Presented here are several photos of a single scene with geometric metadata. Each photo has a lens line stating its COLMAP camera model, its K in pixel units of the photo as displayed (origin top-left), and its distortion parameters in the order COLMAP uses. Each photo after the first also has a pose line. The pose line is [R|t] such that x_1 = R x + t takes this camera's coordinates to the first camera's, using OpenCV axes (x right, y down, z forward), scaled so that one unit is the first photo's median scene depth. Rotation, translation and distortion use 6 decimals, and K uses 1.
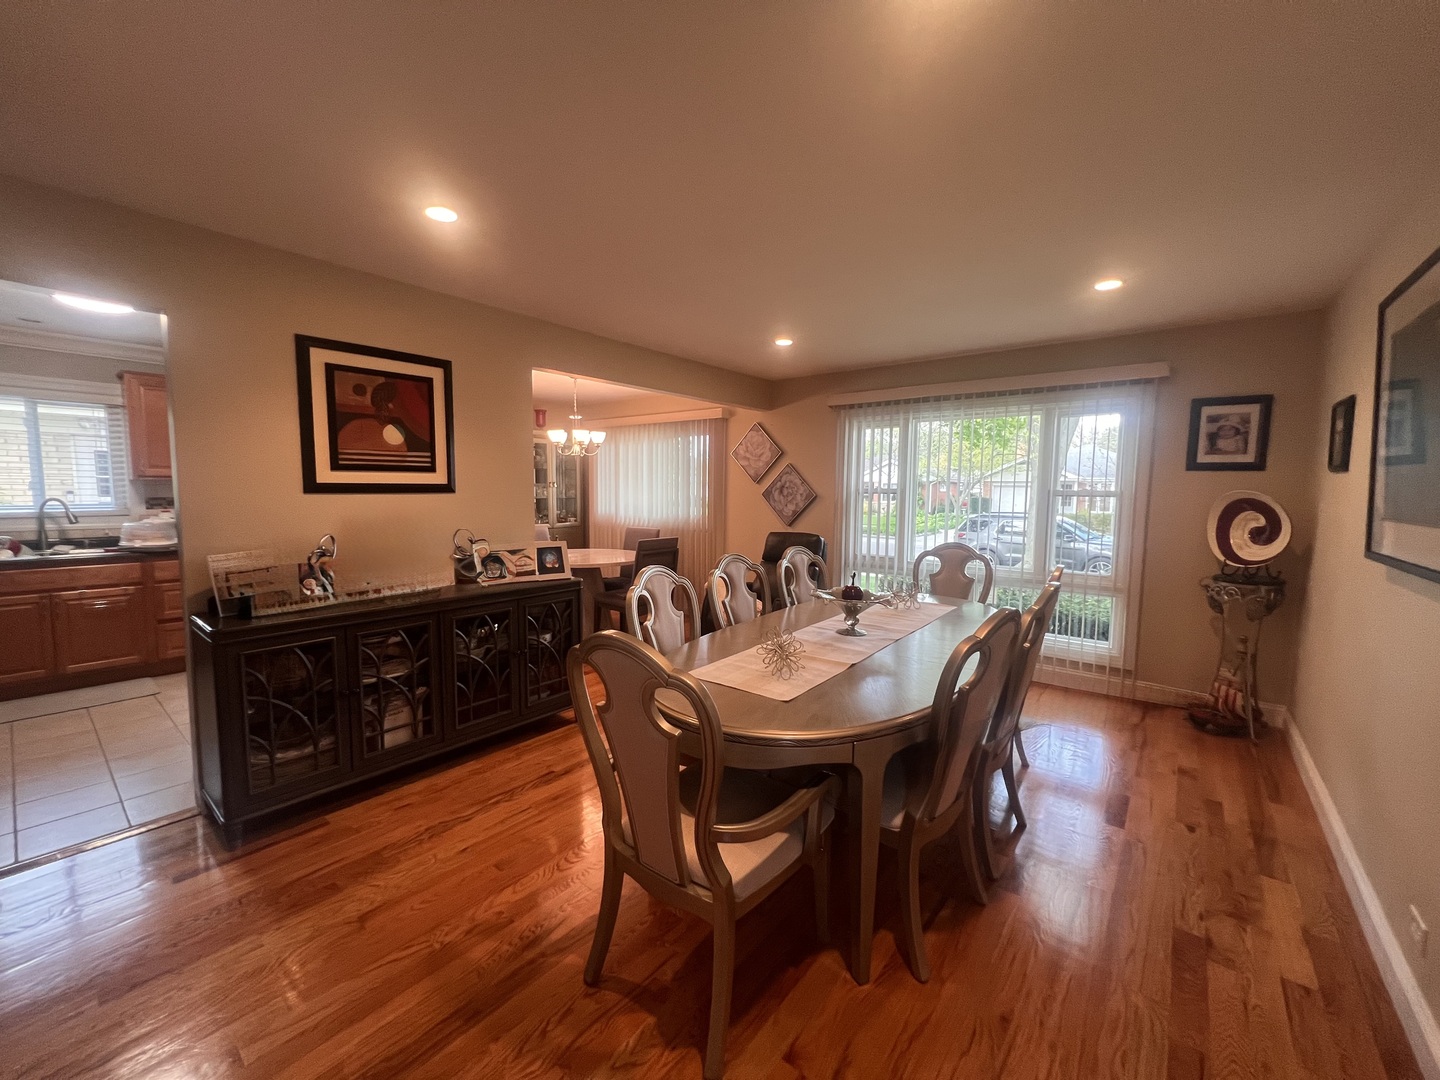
lens RADIAL K [[575.6, 0, 714.1], [0, 575.6, 542.4], [0, 0, 1]] dist [-0.002171, -0.000205]
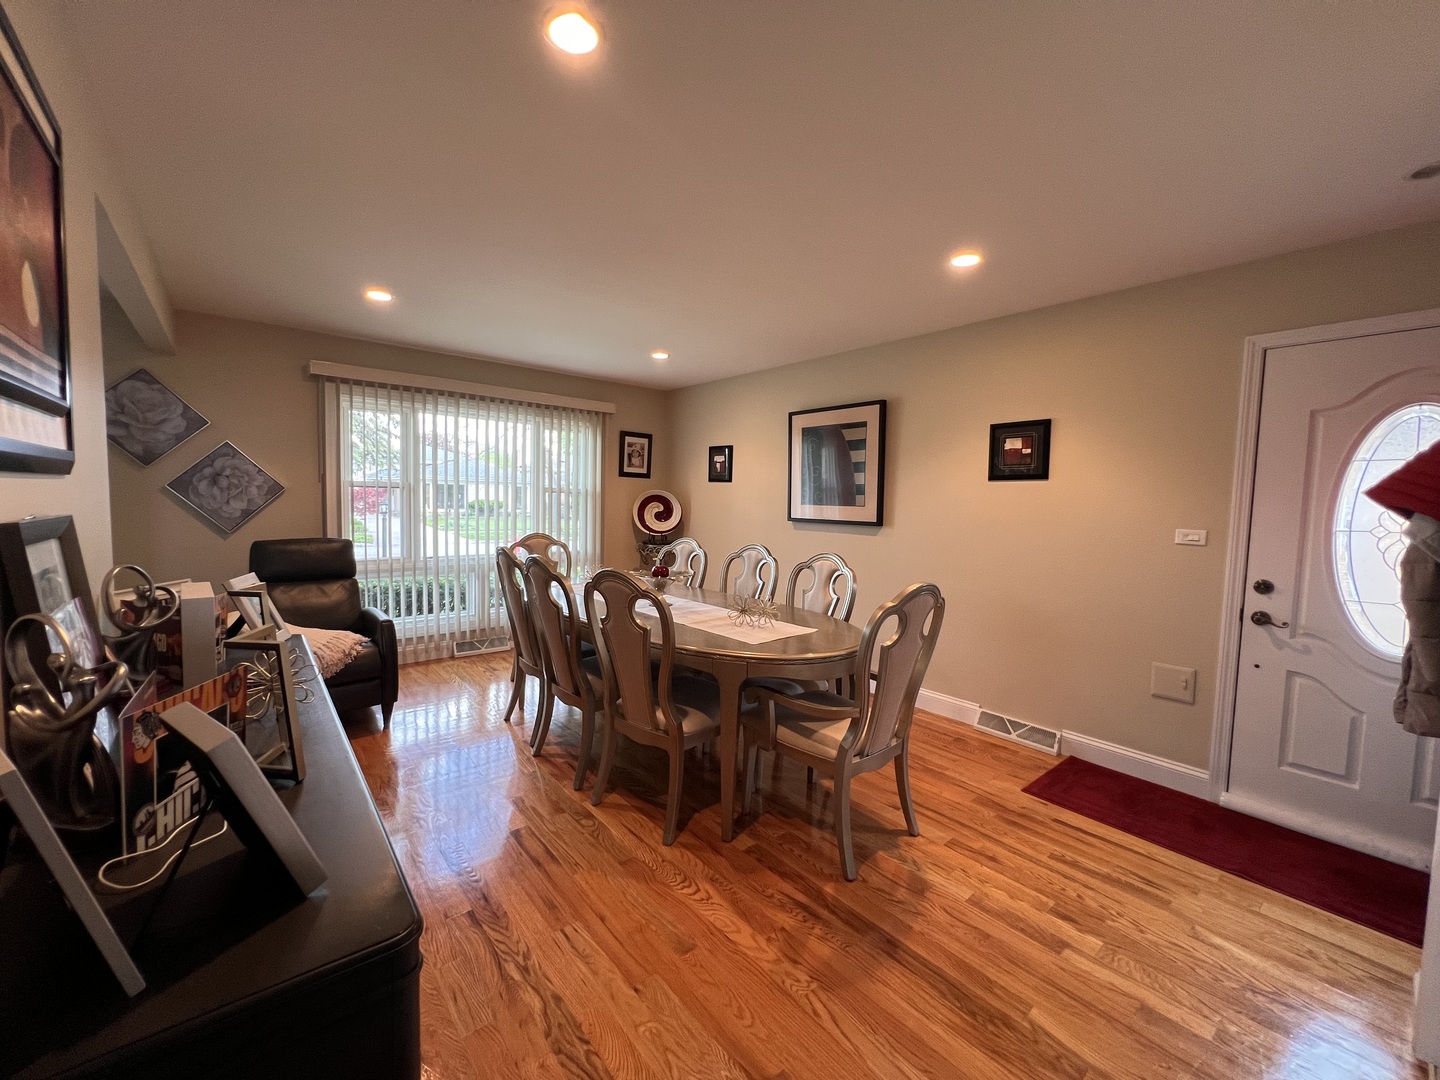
lens RADIAL K [[575.6, 0, 716.4], [0, 575.6, 538.2], [0, 0, 1]] dist [-0.002171, -0.000205]
pose [[0.199946, -0.072236, 0.977140, -0.662698], [0.067515, 0.995924, 0.059810, -0.035850], [-0.977478, 0.054013, 0.204008, 0.452443]]
